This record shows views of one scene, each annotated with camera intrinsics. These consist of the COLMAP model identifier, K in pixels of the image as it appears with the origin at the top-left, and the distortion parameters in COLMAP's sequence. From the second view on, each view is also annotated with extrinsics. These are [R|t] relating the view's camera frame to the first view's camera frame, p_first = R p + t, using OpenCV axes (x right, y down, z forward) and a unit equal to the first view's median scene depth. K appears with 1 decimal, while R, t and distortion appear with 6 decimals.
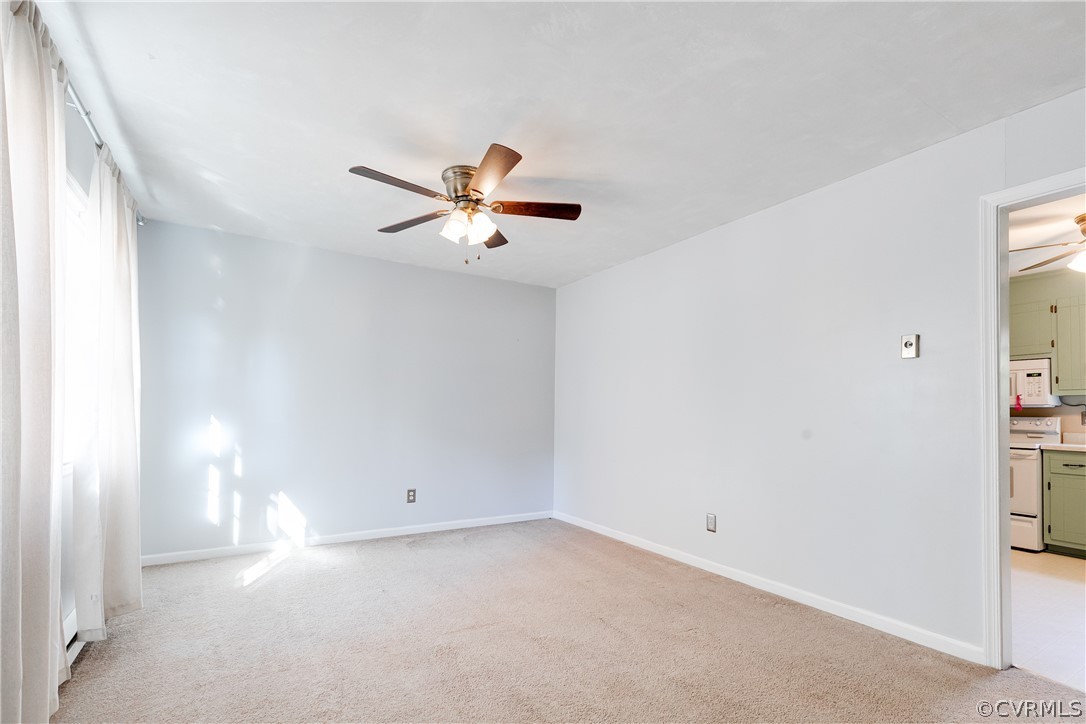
lens RADIAL K [[507.3, 0, 552.0], [0, 507.3, 401.3], [0, 0, 1]] dist [0.010598, -0.001748]
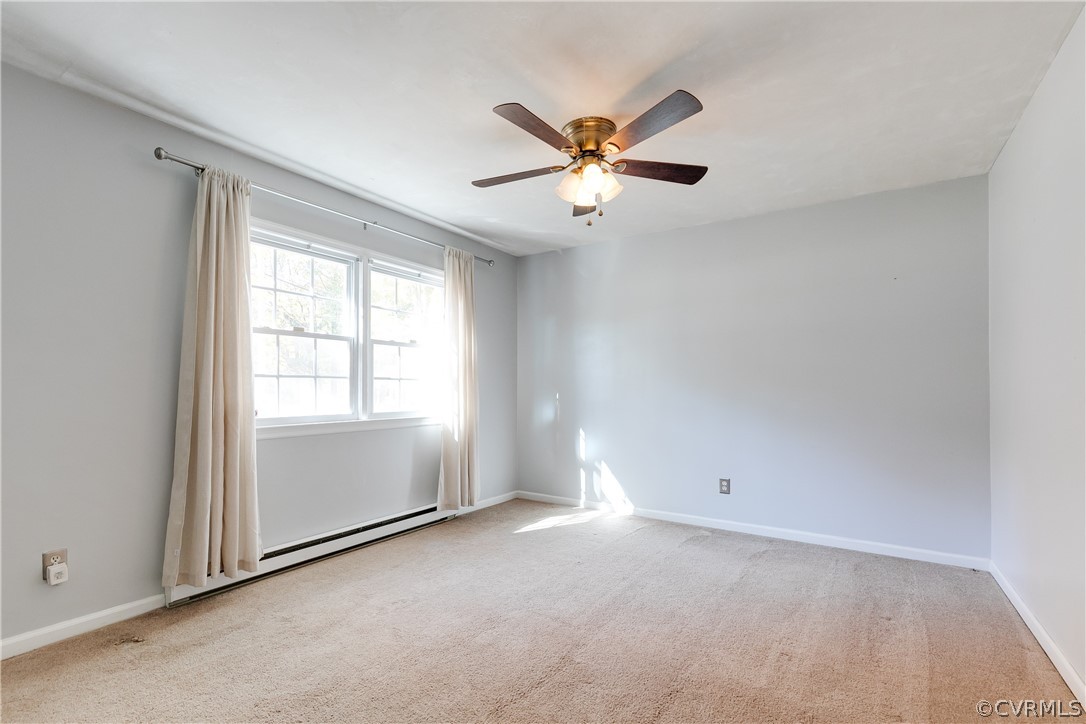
lens RADIAL K [[507.3, 0, 525.3], [0, 507.3, 385.6], [0, 0, 1]] dist [0.010598, -0.001748]
pose [[0.409191, -0.016662, -0.912297, 3.503495], [0.020095, 0.999755, -0.009246, 0.122563], [0.912227, -0.014550, 0.409426, 2.981767]]
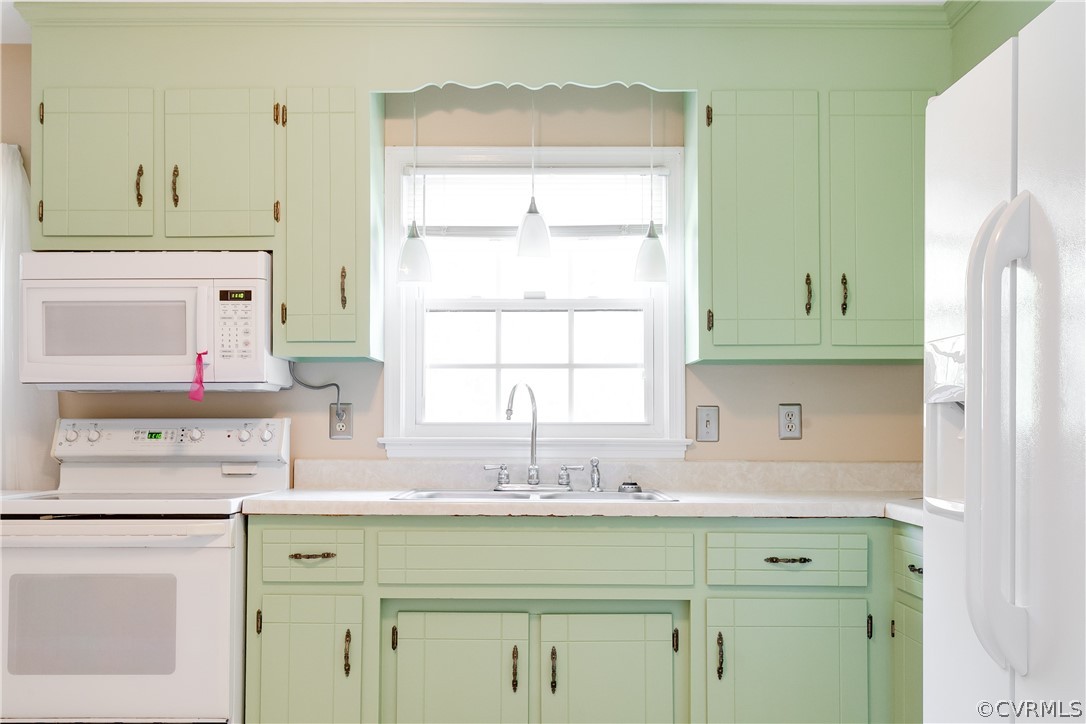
lens RADIAL K [[1062.1, 0, 550.0], [0, 1062.1, 403.6], [0, 0, 1]] dist [0.008588, 0.000000]
pose [[0.535310, 0.009058, 0.844607, 0.449956], [-0.017046, 0.999855, 0.000080, 0.017273], [-0.844484, -0.014440, 0.535387, 0.435179]]
